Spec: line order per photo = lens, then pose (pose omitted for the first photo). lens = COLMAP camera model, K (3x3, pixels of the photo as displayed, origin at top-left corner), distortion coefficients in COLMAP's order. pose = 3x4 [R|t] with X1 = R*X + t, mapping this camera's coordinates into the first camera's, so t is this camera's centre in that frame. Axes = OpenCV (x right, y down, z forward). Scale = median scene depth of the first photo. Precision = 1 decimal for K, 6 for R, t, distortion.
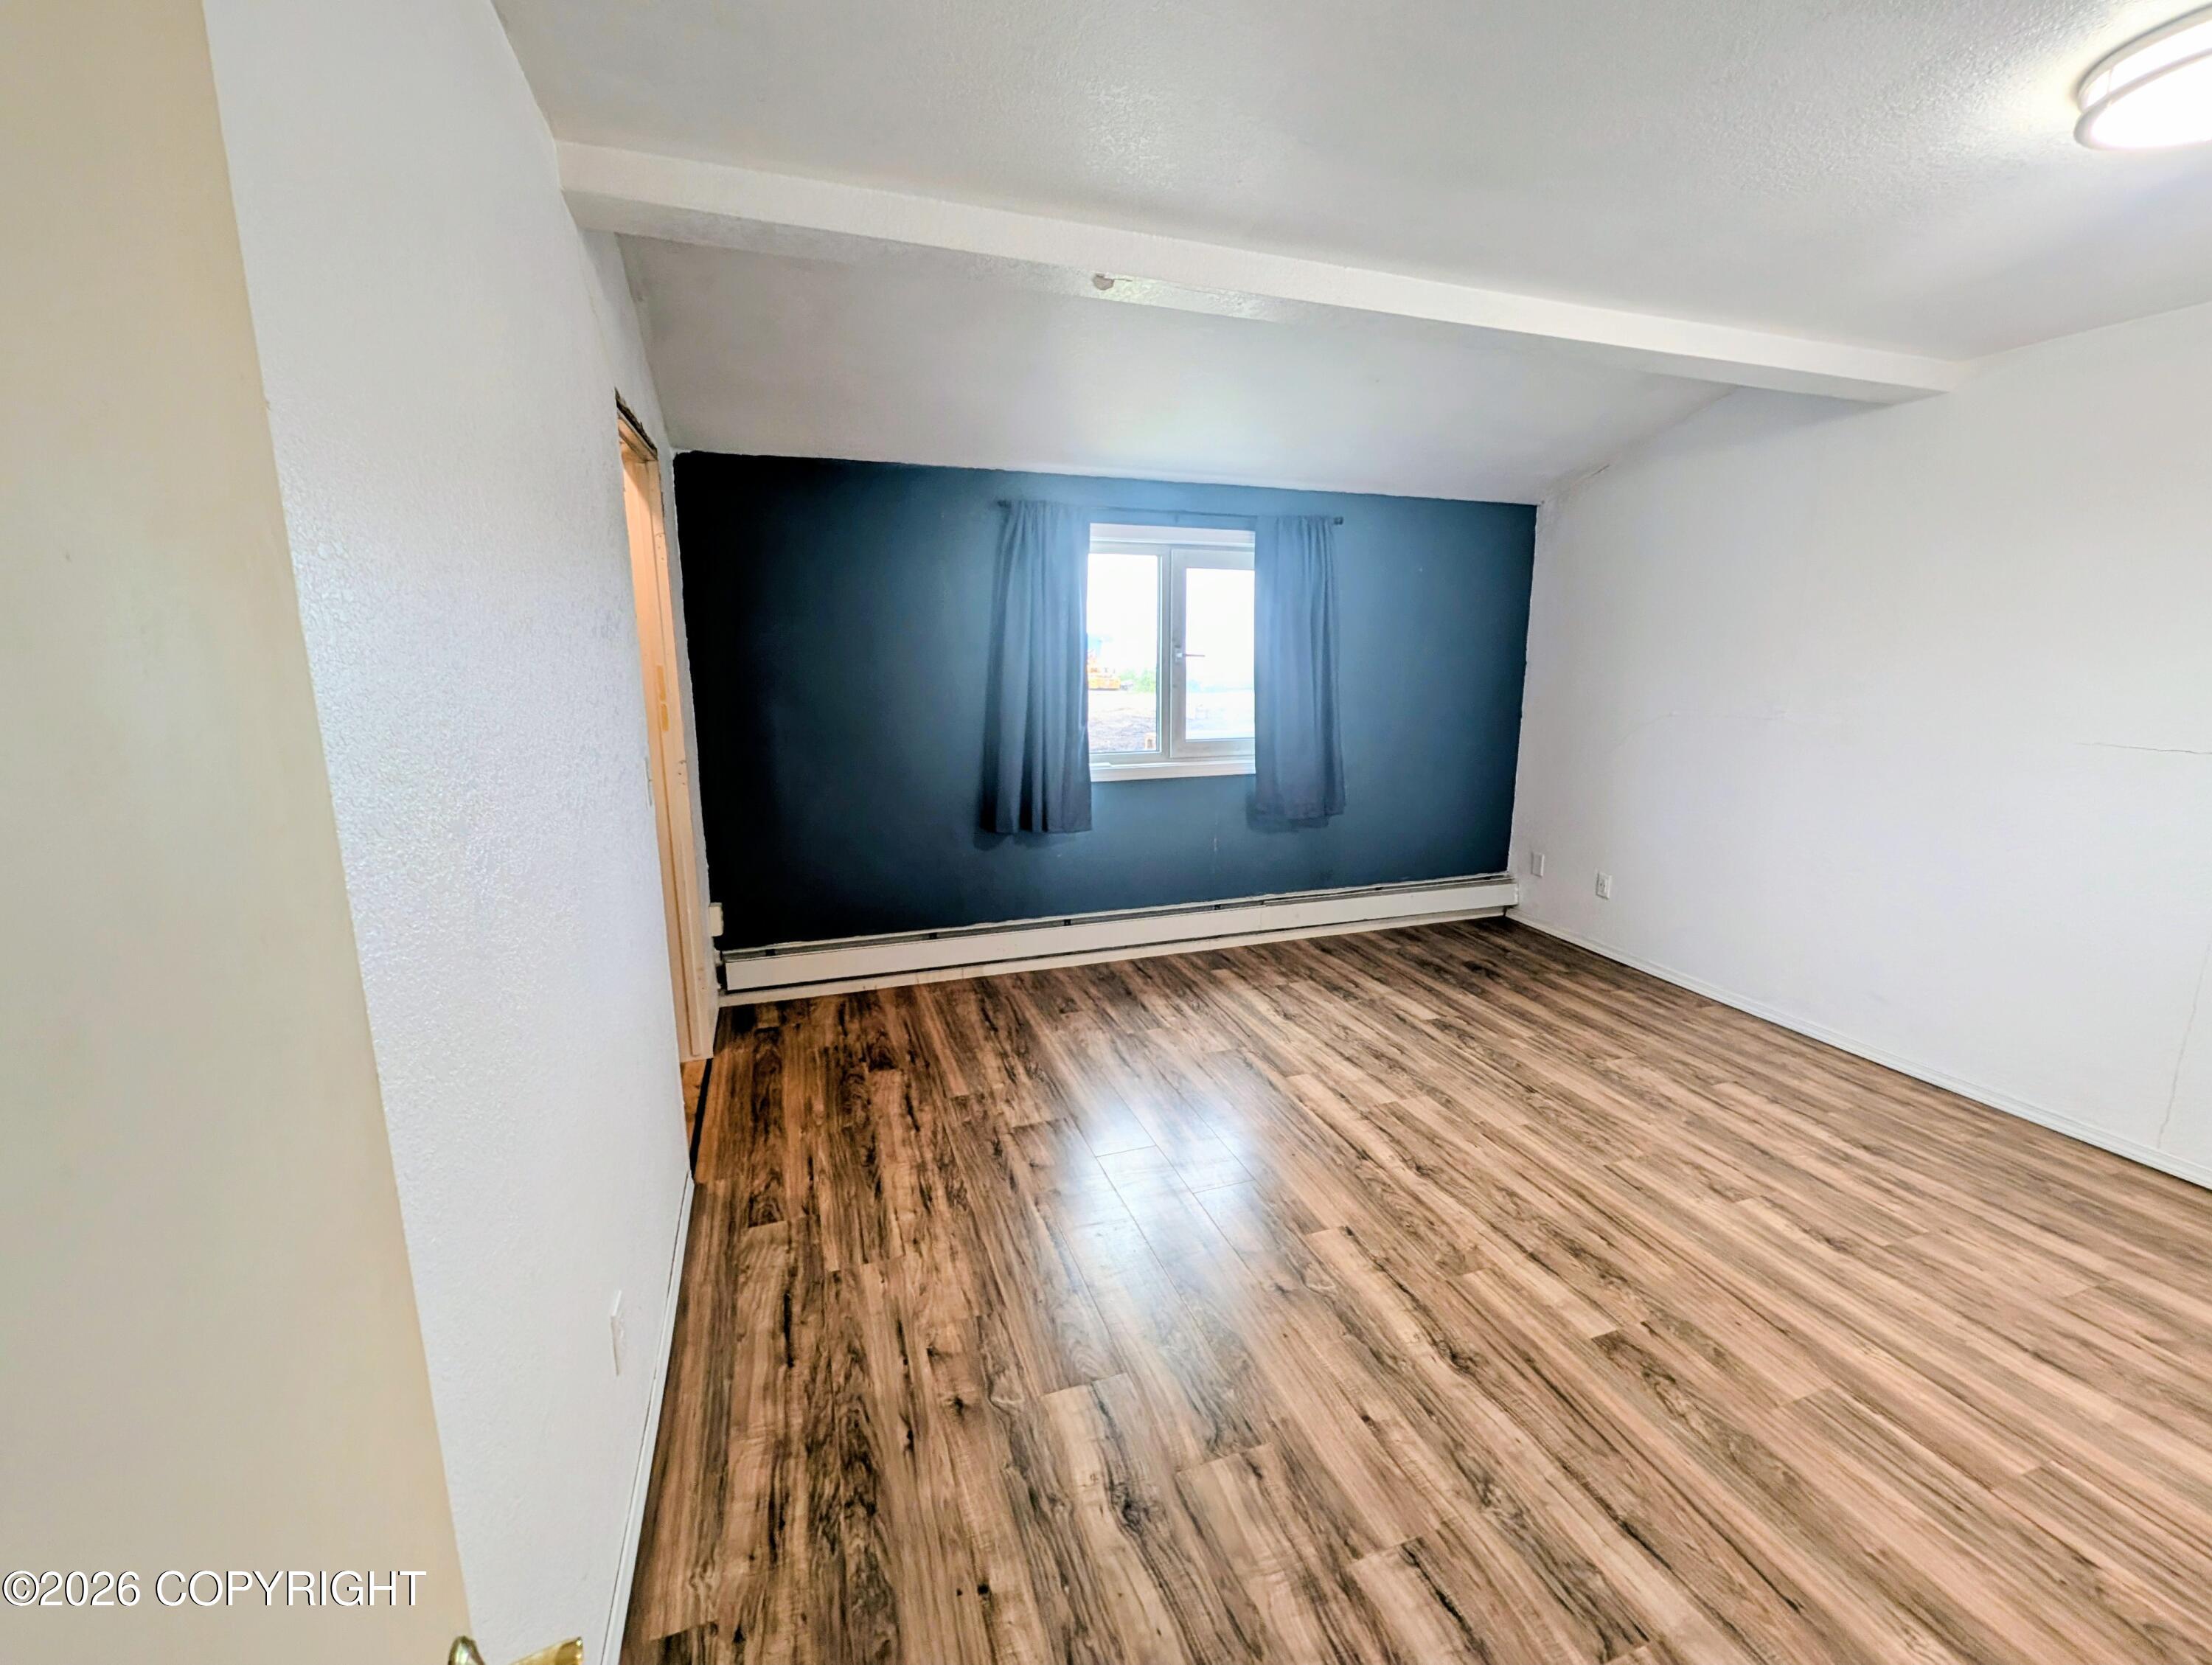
lens RADIAL K [[912.7, 0, 1109.9], [0, 912.7, 830.1], [0, 0, 1]] dist [0.000617, -0.001005]
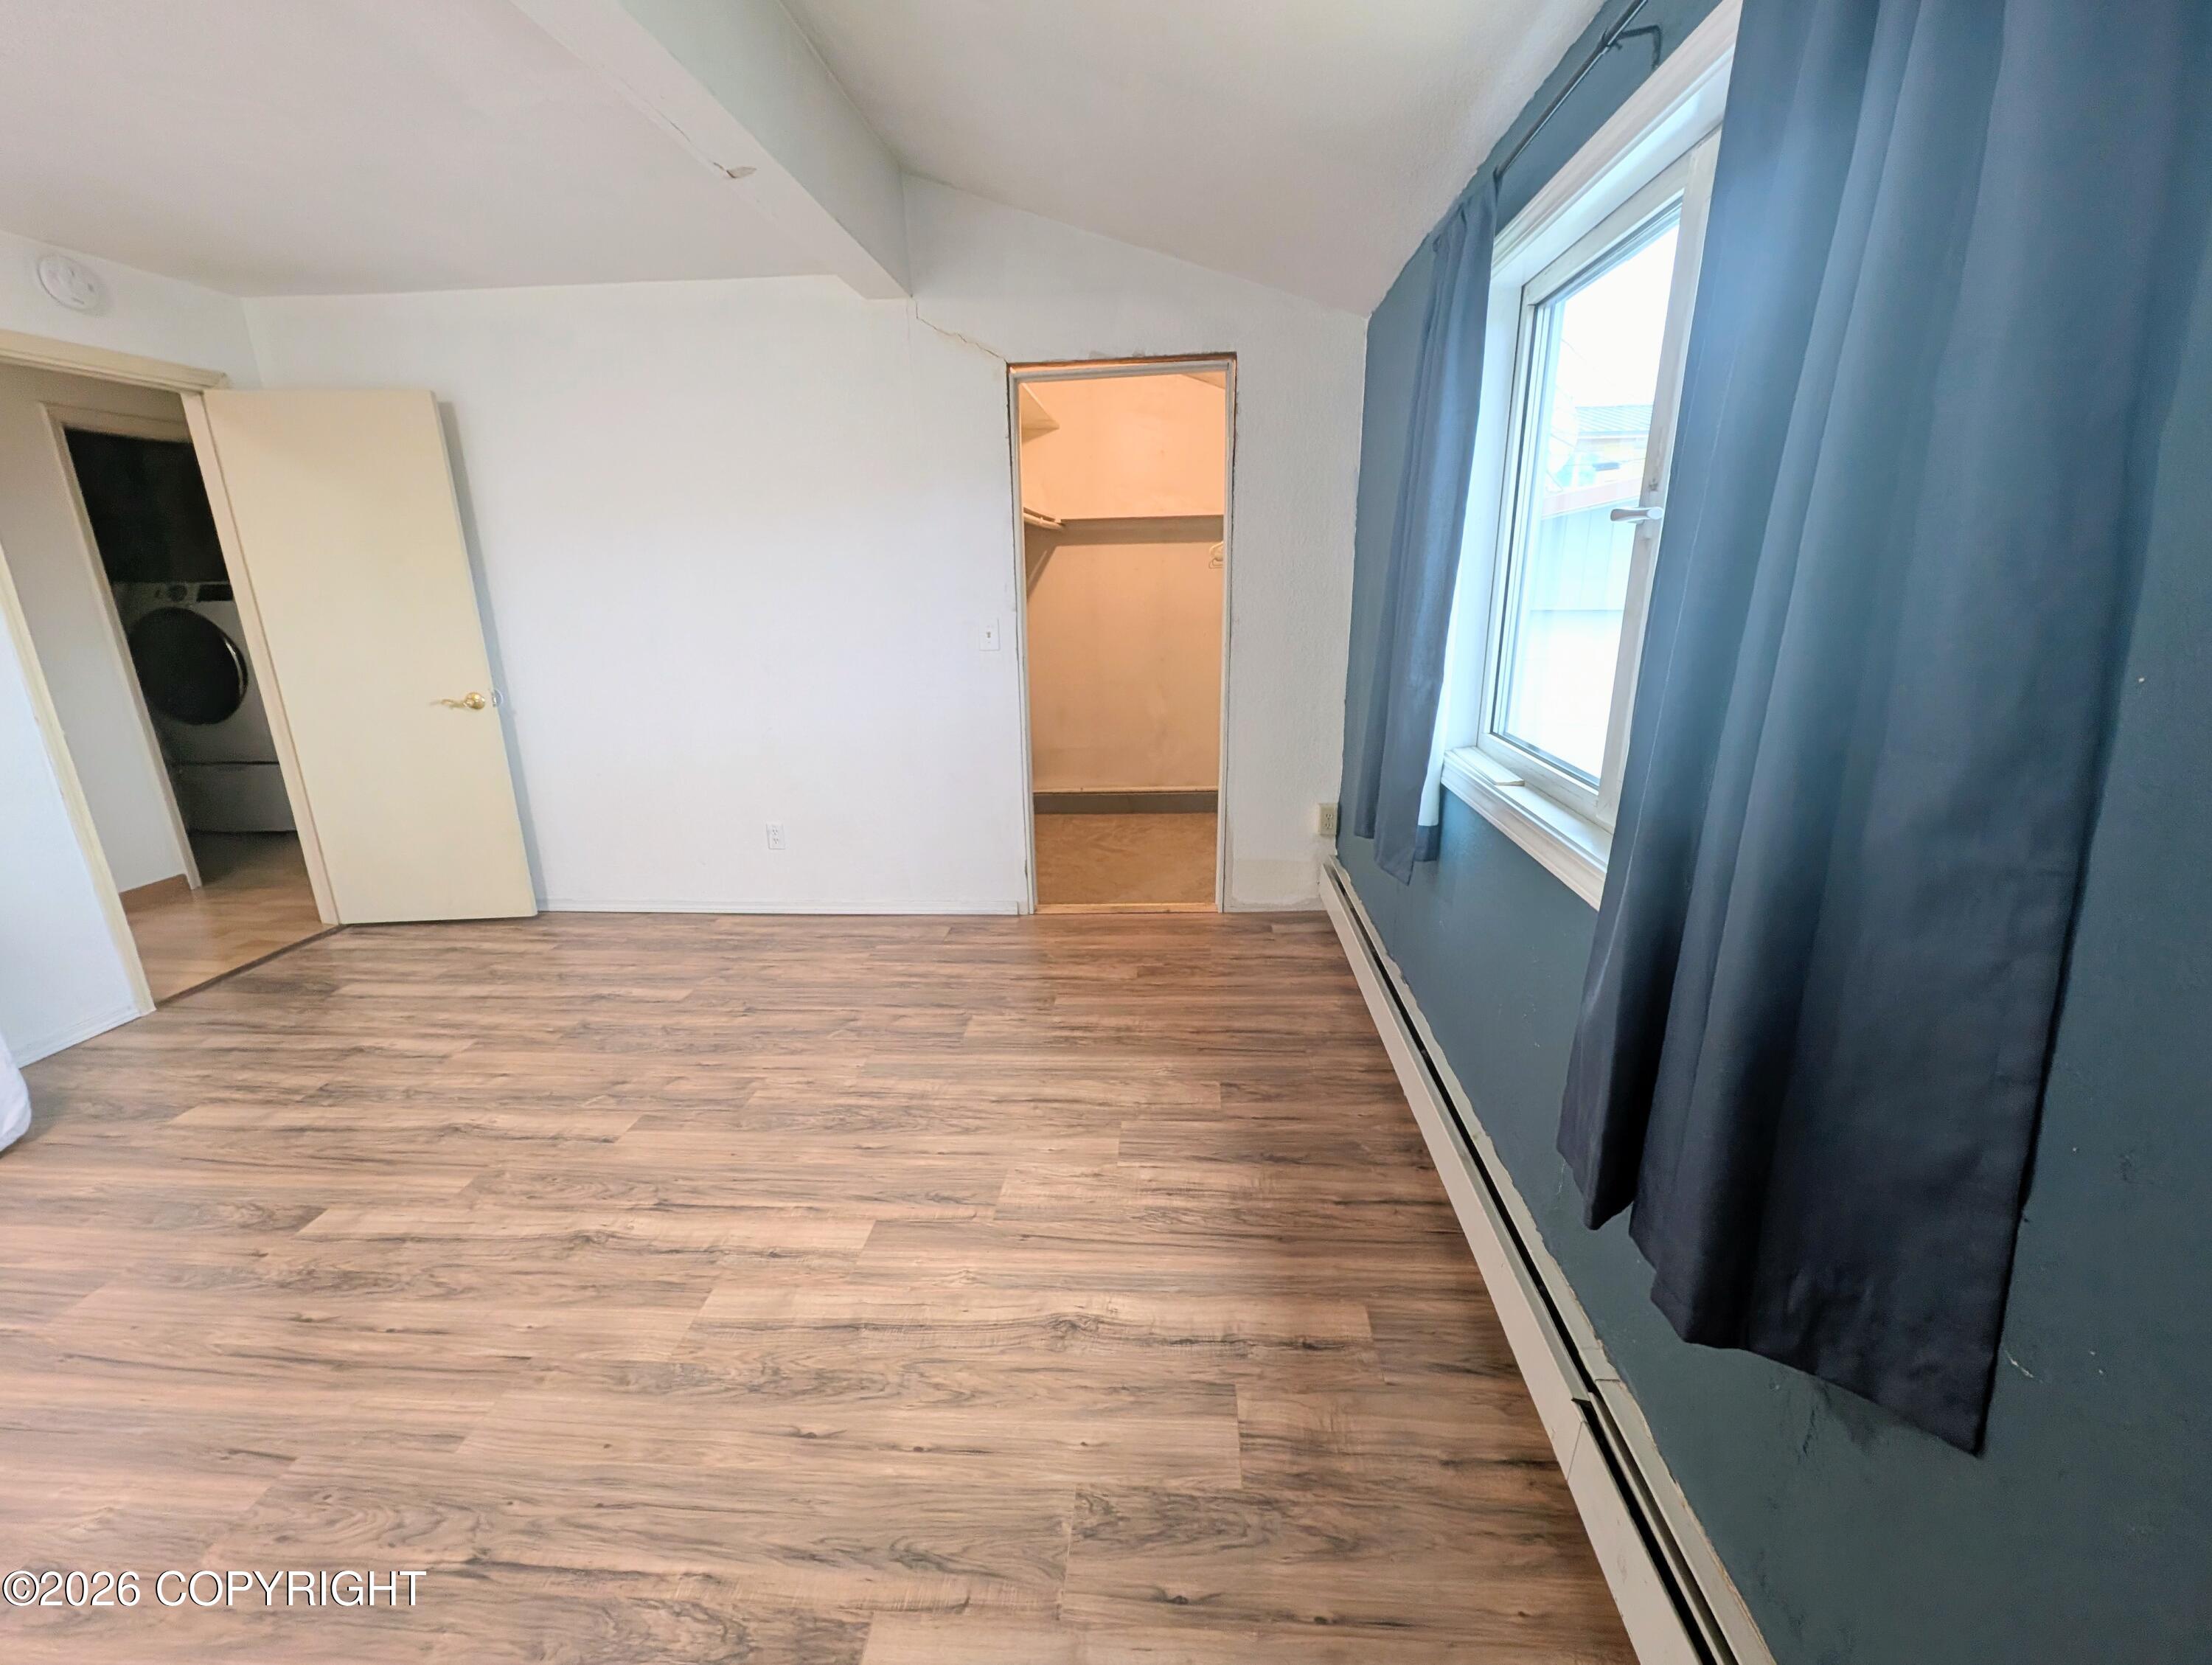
lens RADIAL K [[912.7, 0, 1109.9], [0, 912.7, 830.1], [0, 0, 1]] dist [0.000617, -0.001005]
pose [[-0.402109, 0.258382, -0.878377, 0.580780], [-0.160984, 0.924458, 0.345633, -0.212642], [0.901328, 0.280387, -0.330138, 1.212520]]
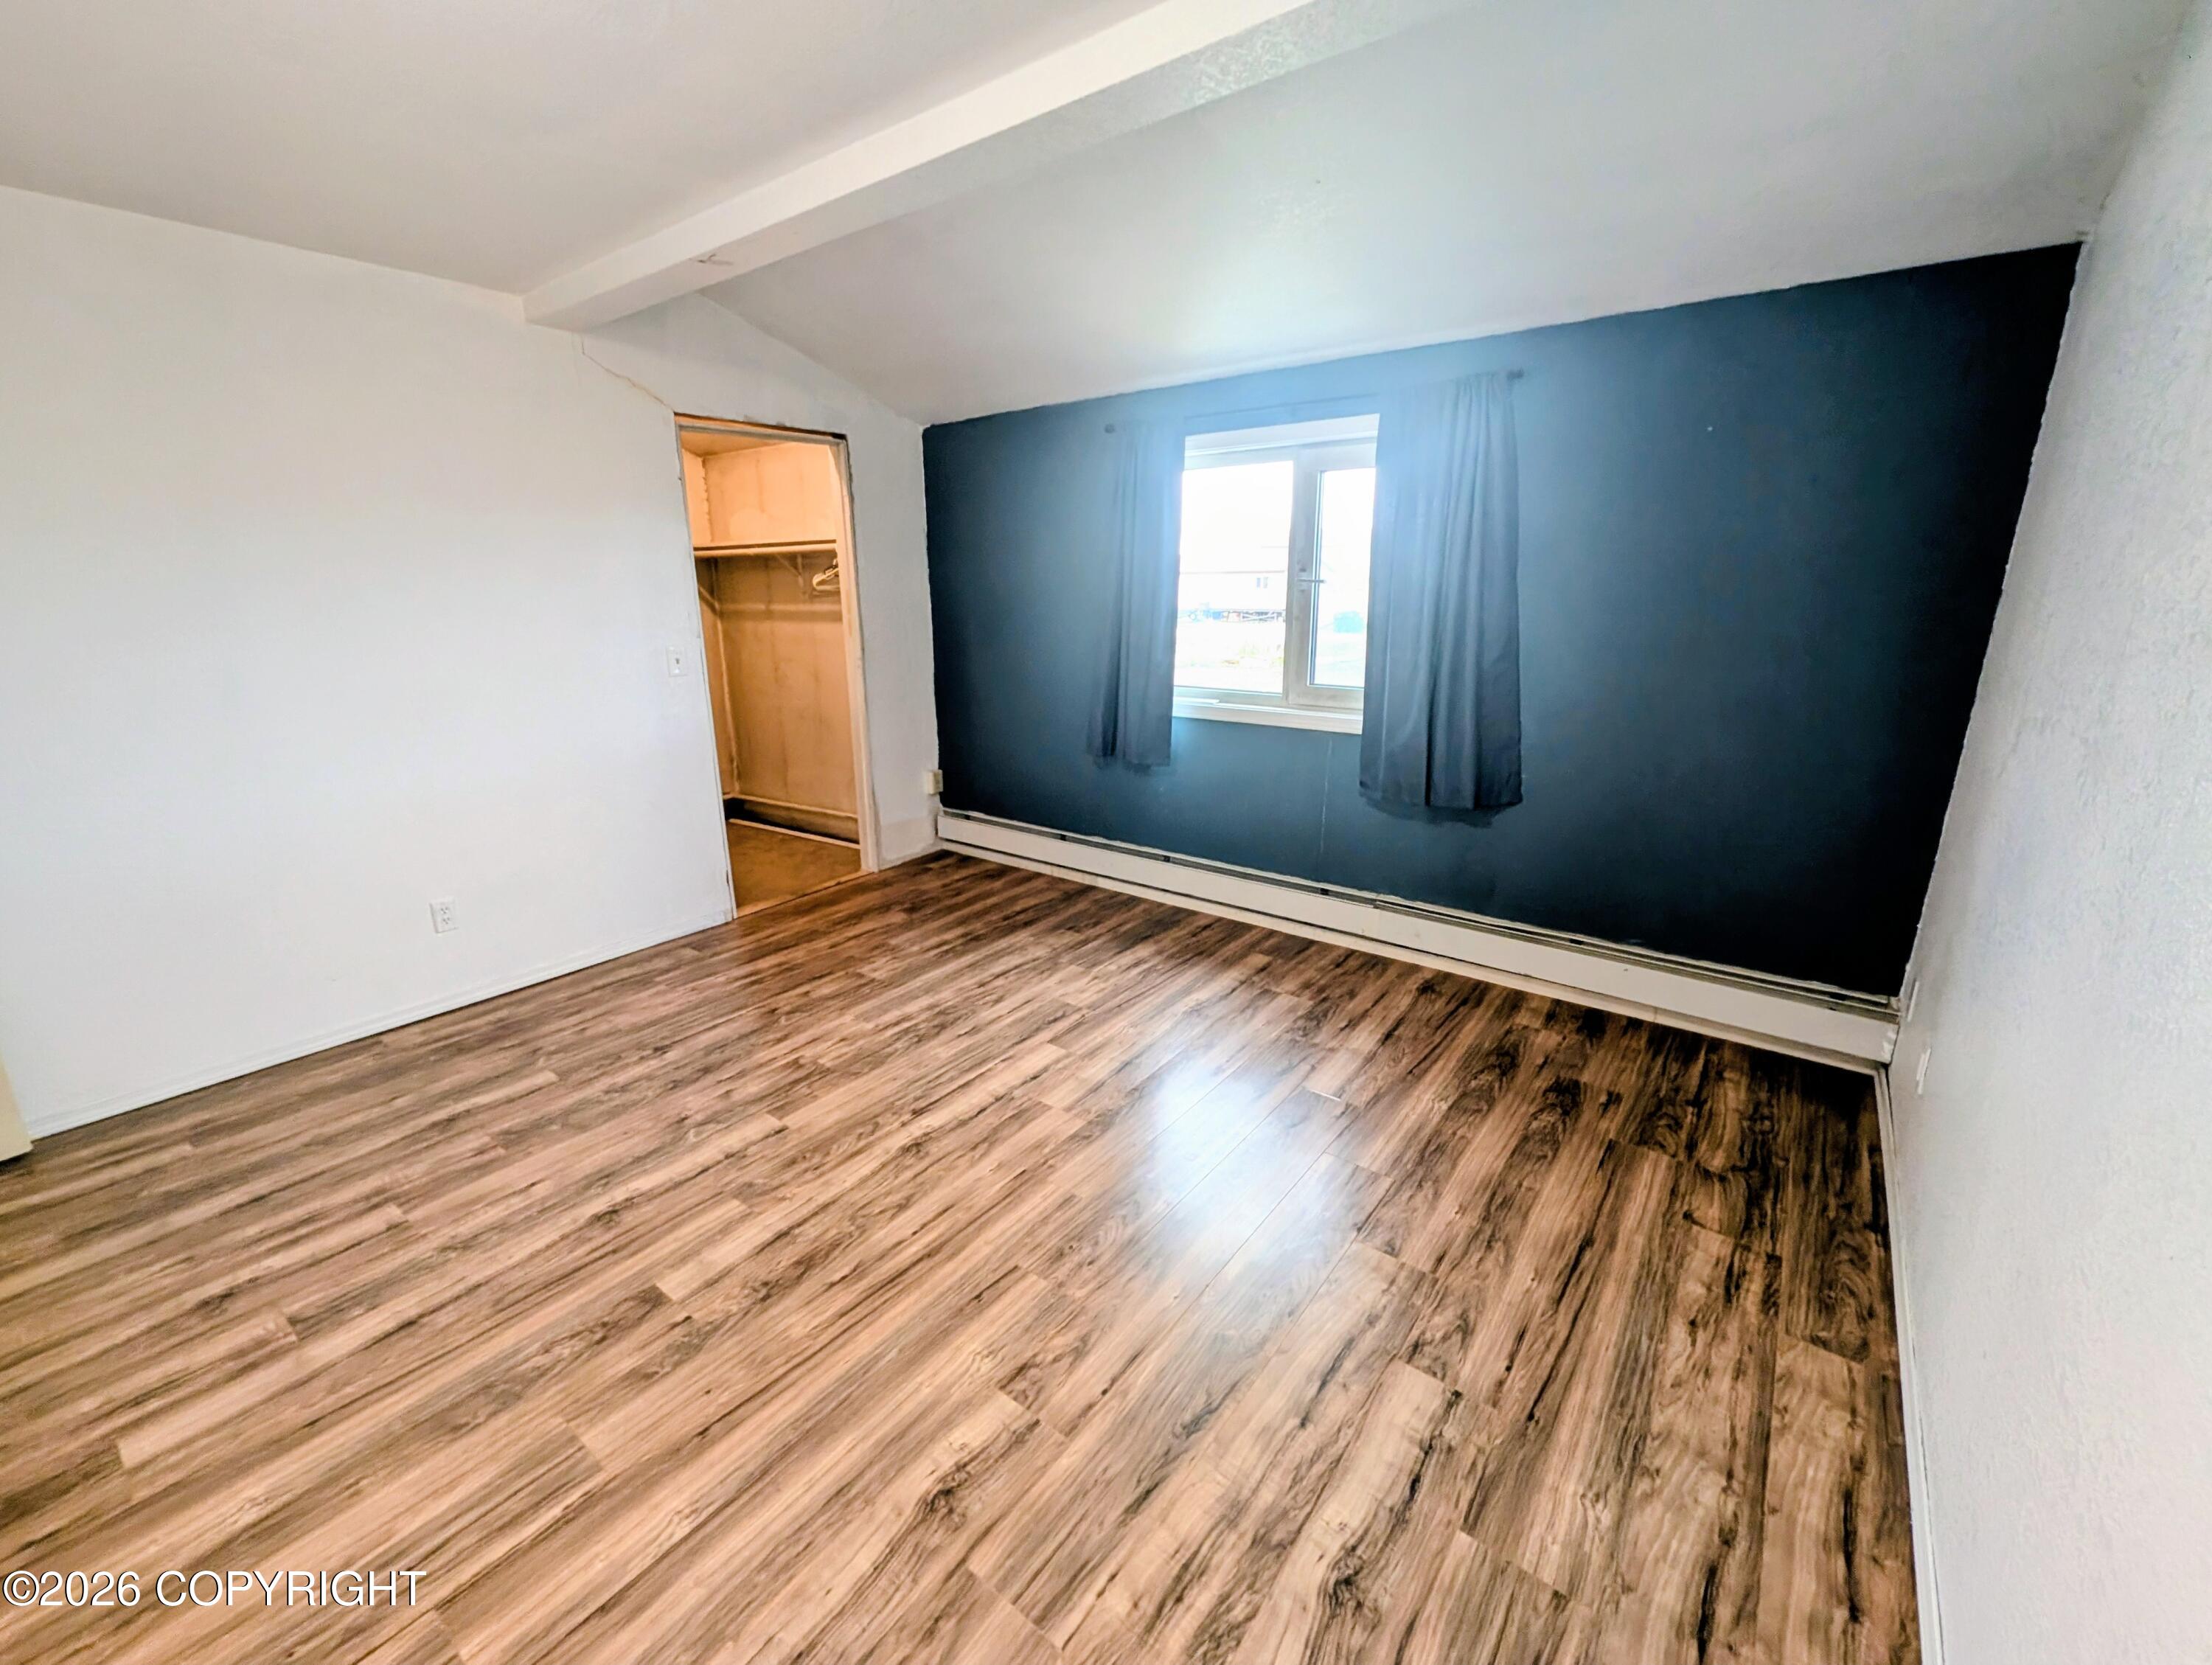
lens RADIAL K [[912.7, 0, 1109.9], [0, 912.7, 830.1], [0, 0, 1]] dist [0.000617, -0.001005]
pose [[0.546207, 0.216077, -0.809302, 0.883429], [-0.156144, 0.975487, 0.155064, -0.088978], [0.822969, 0.041670, 0.566556, 0.491080]]
